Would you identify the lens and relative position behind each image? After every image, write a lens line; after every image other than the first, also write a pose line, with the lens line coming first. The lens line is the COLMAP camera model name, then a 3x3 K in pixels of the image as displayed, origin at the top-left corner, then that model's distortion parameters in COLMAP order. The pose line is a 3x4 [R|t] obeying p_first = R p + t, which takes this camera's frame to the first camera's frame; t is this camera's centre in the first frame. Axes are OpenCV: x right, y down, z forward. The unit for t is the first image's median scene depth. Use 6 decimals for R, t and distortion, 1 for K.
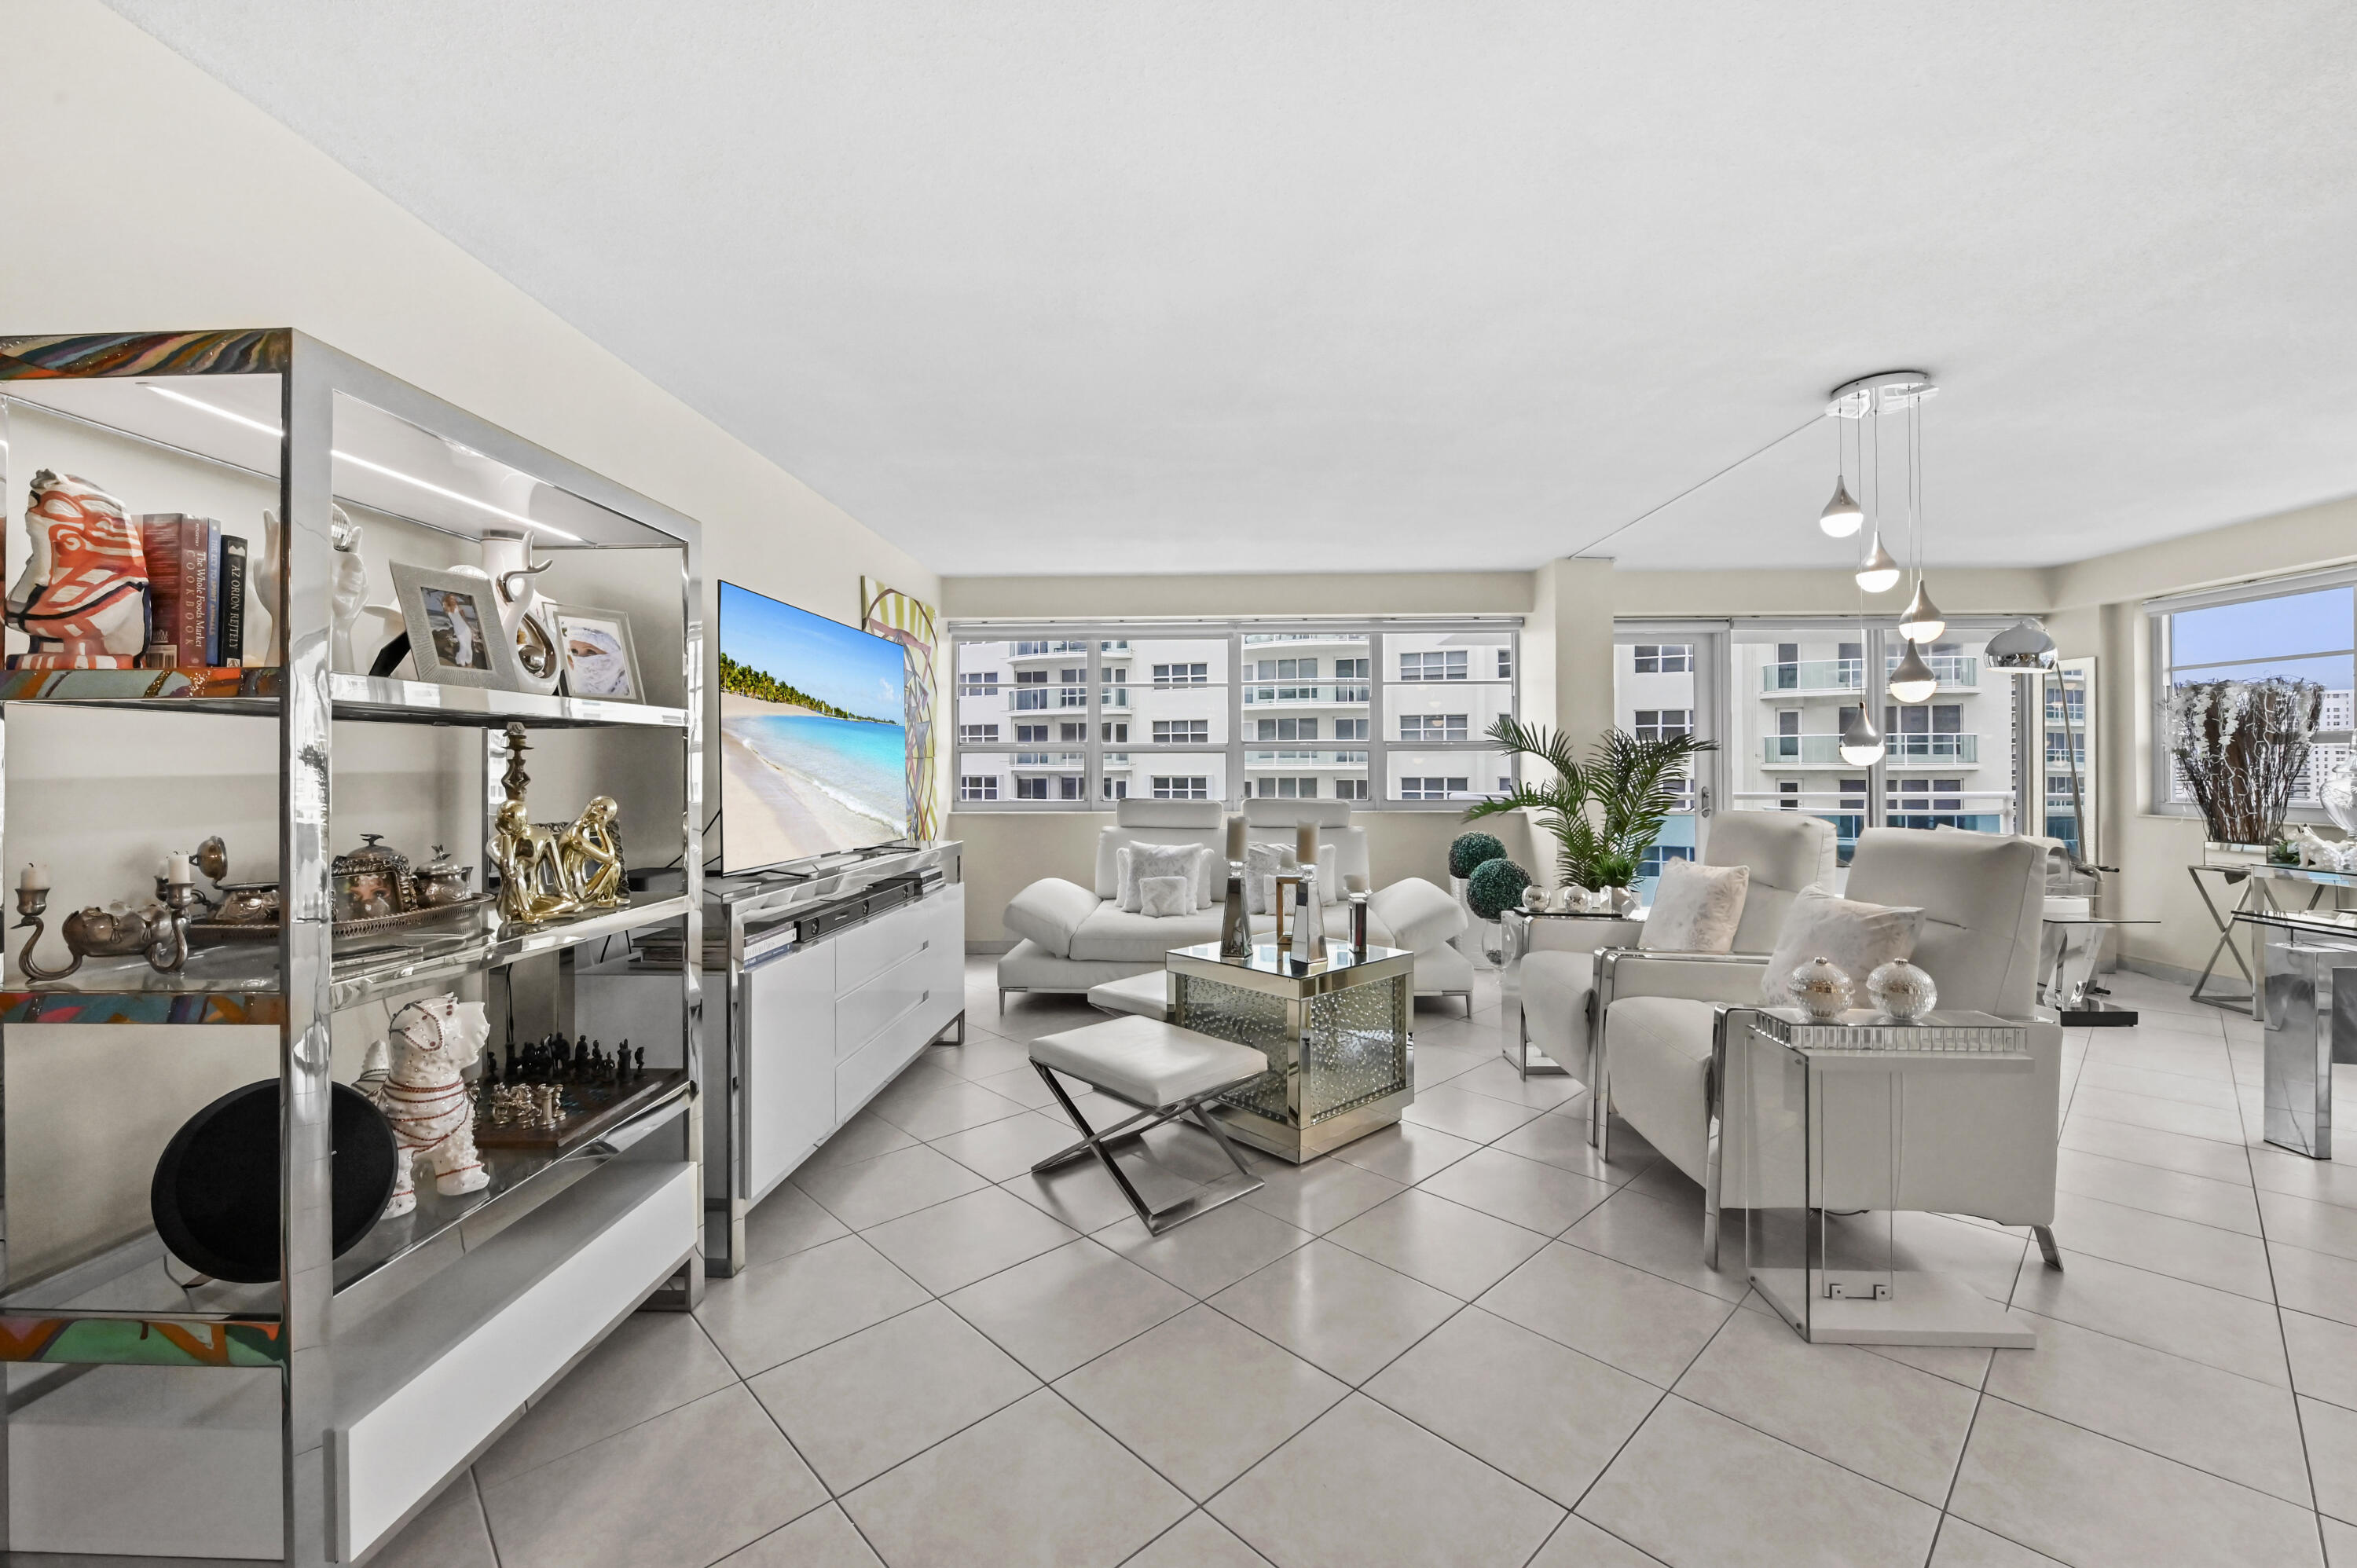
lens RADIAL K [[956.7, 0, 1181.4], [0, 956.7, 755.4], [0, 0, 1]] dist [-0.009088, -0.000508]
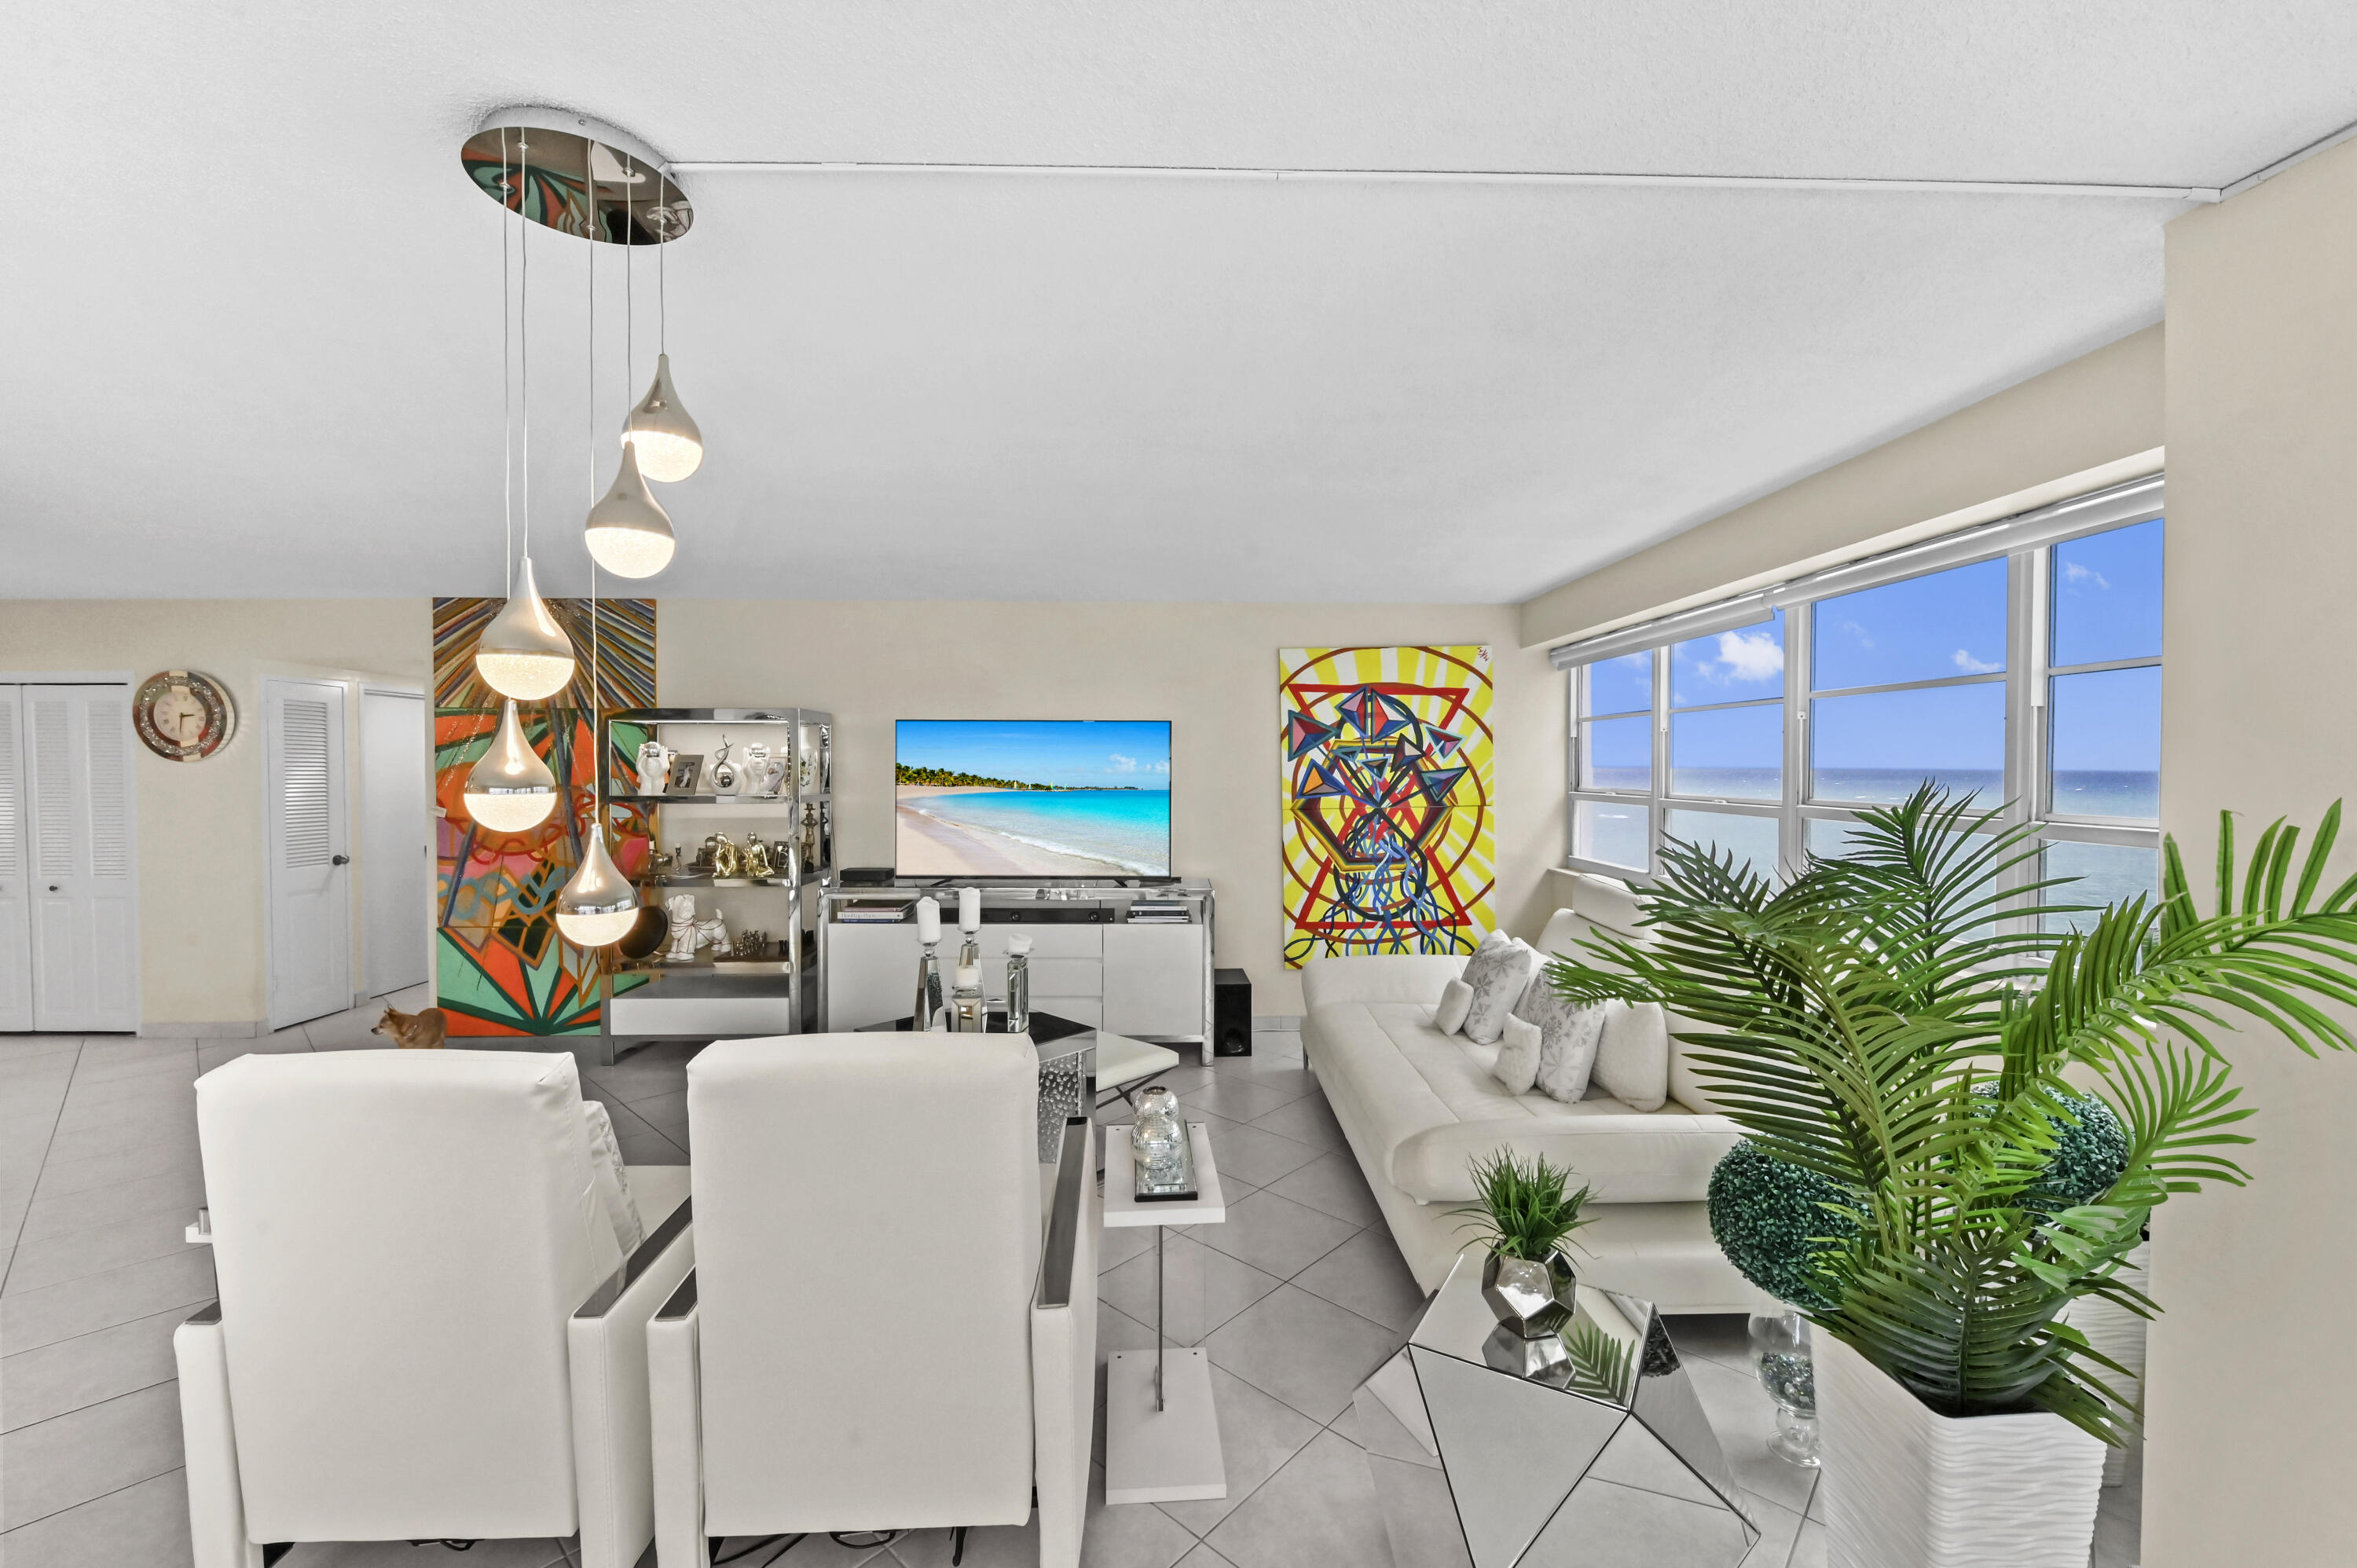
lens RADIAL K [[941.2, 0, 1177.3], [0, 941.2, 769.4], [0, 0, 1]] dist [-0.008152, -0.000304]
pose [[0.061537, 0.011730, -0.998036, 0.810903], [0.009990, 0.999874, 0.012368, -0.059965], [0.998055, -0.010731, 0.061412, 0.829966]]
